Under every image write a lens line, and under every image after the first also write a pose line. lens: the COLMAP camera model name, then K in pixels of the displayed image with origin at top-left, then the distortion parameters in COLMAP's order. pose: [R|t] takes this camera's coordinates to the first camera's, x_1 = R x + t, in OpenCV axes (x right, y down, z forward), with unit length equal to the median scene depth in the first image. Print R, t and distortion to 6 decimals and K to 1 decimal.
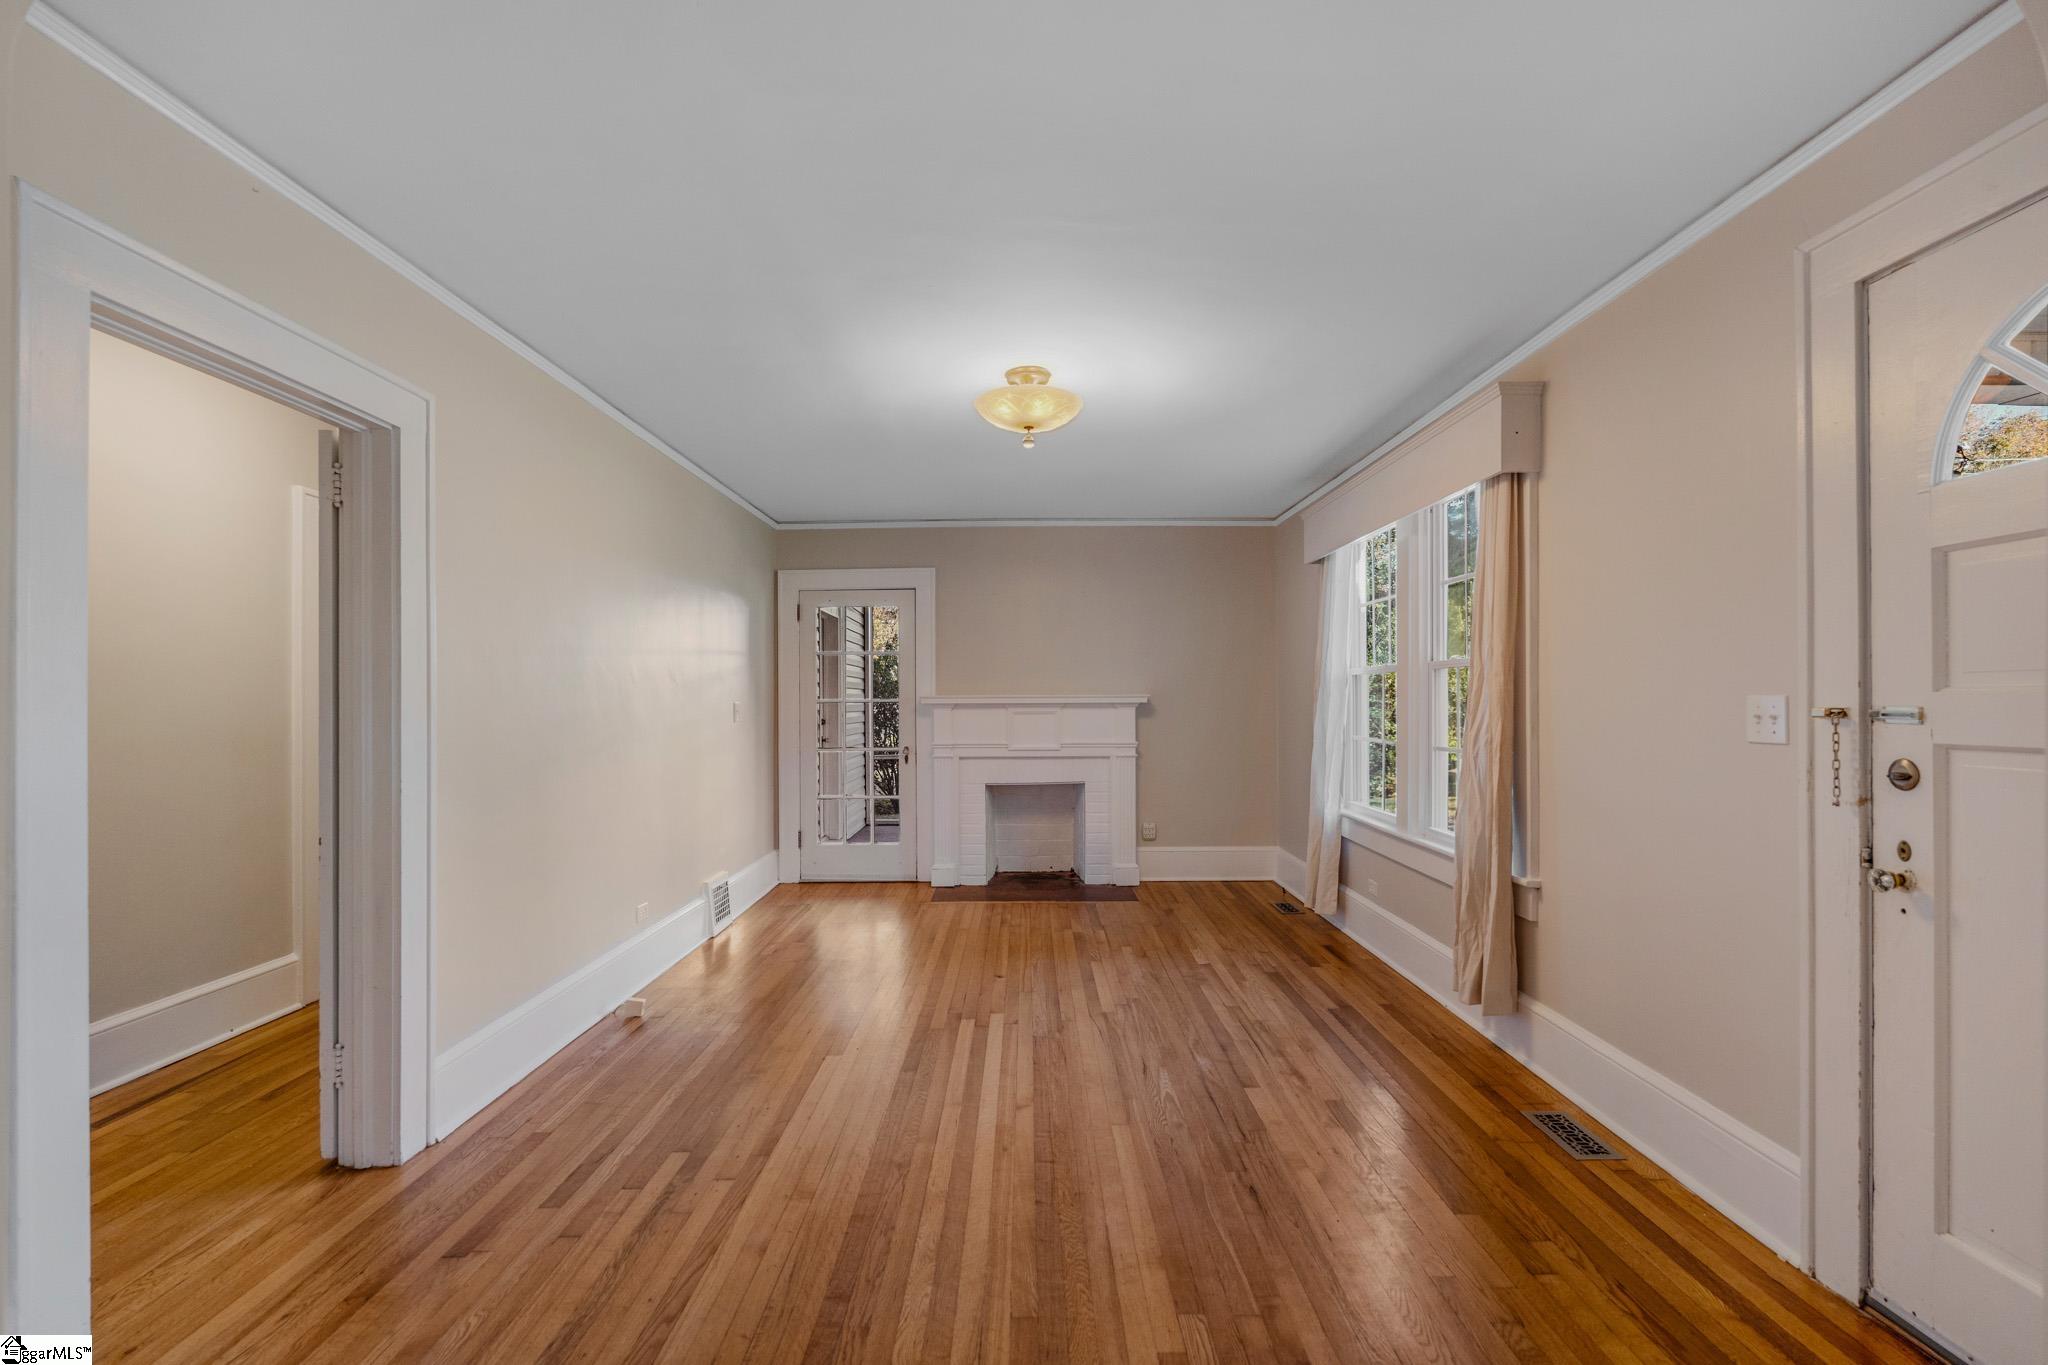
lens RADIAL K [[918.7, 0, 1016.7], [0, 918.7, 693.6], [0, 0, 1]] dist [-0.002809, 0.001150]
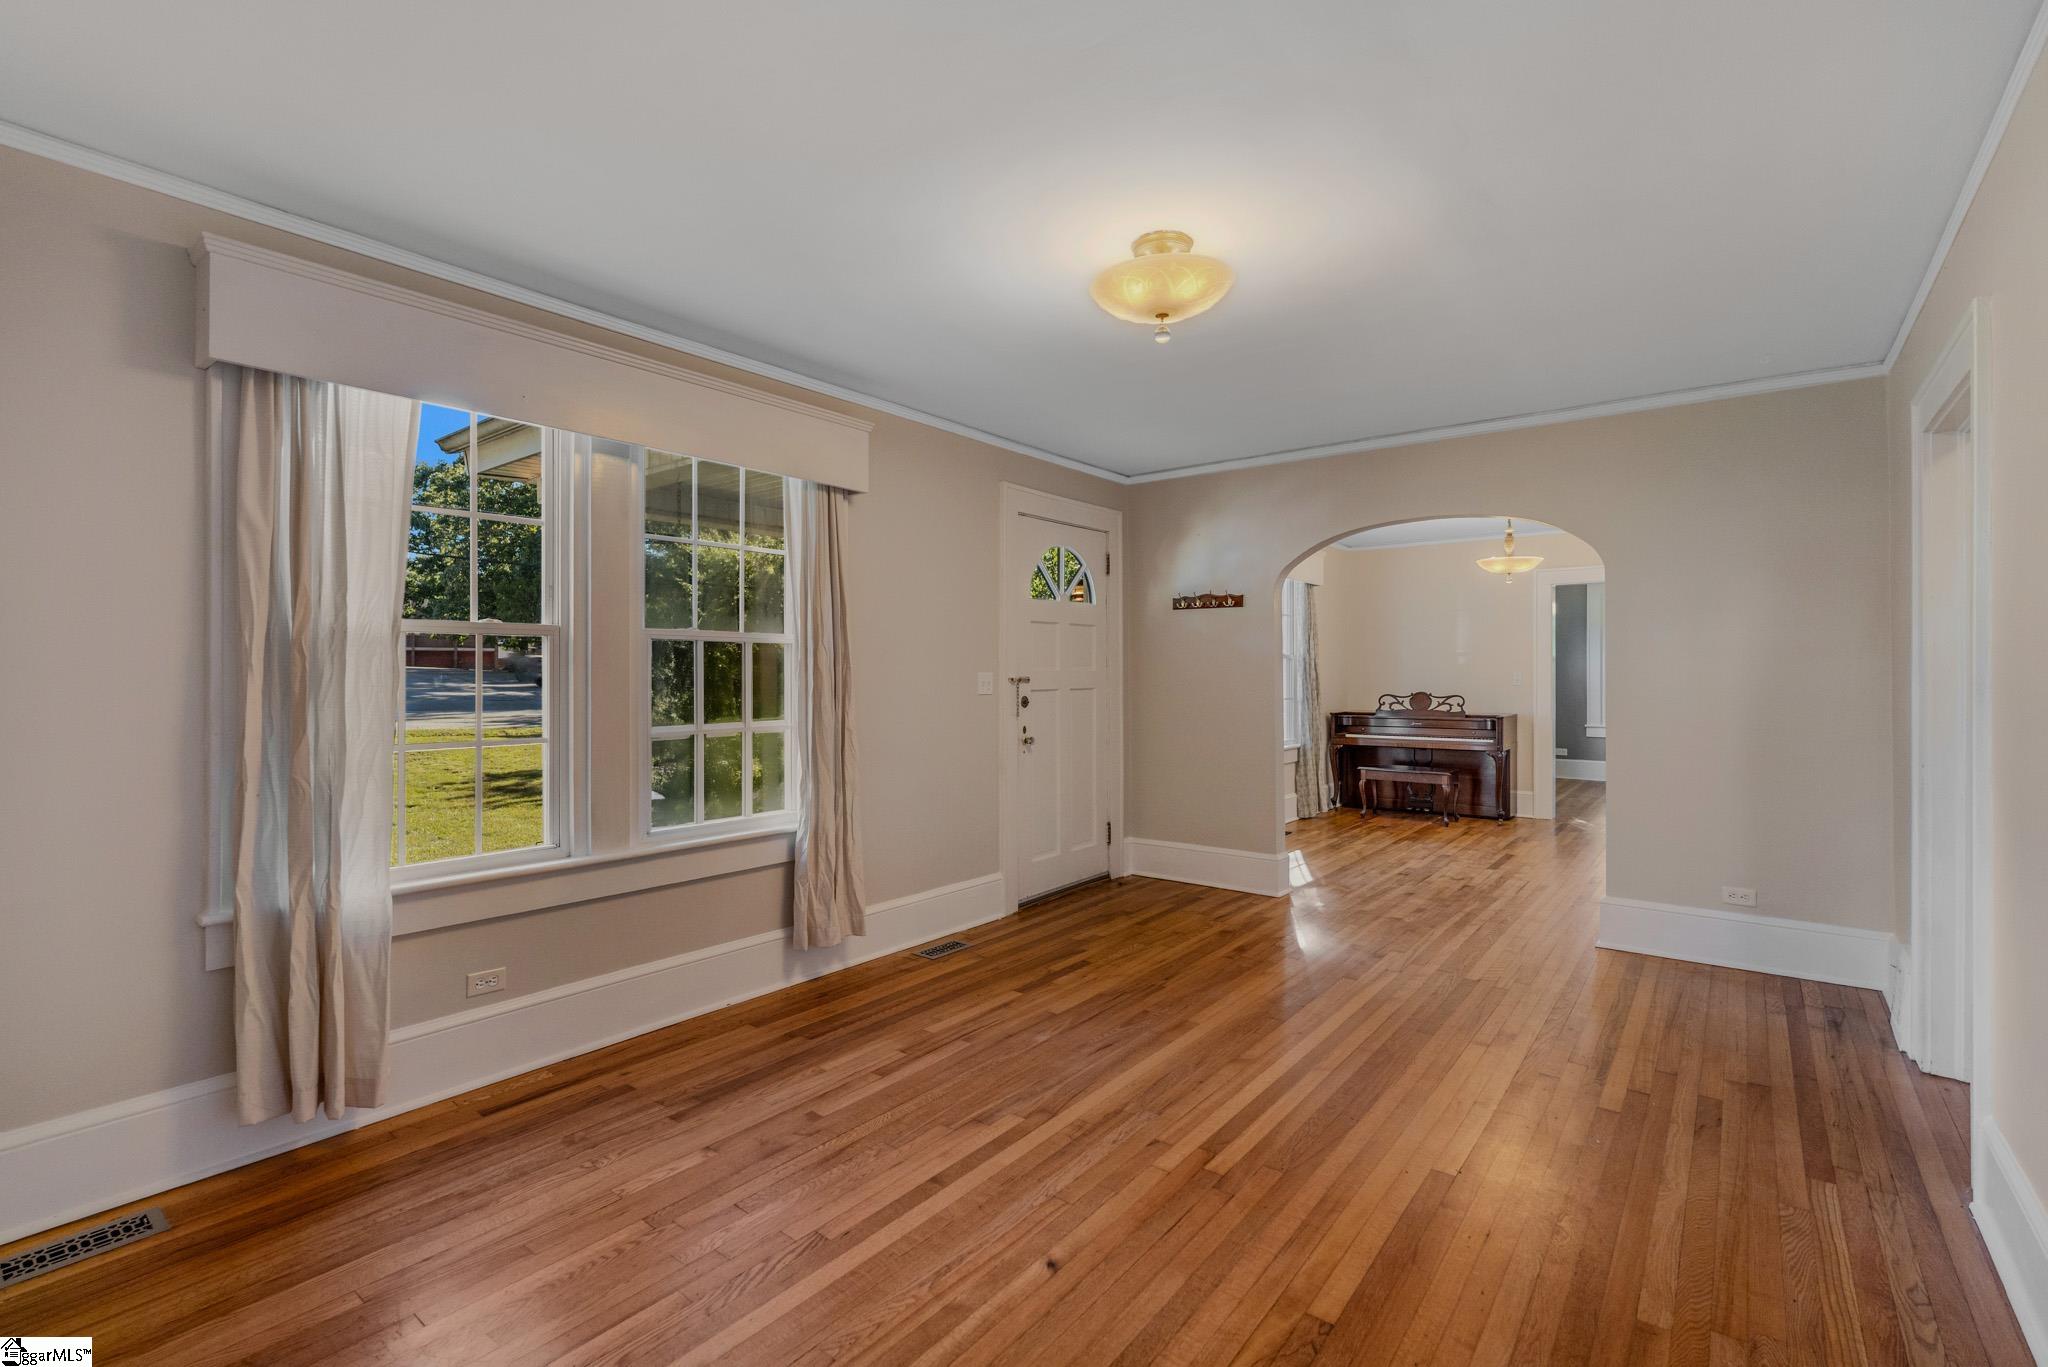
lens RADIAL K [[918.7, 0, 1003.4], [0, 918.7, 677.0], [0, 0, 1]] dist [-0.002809, 0.001150]
pose [[-0.788724, 0.001346, 0.614746, -0.358154], [-0.000971, 0.999994, -0.003435, 0.013629], [-0.614747, -0.003306, -0.788718, 1.732946]]
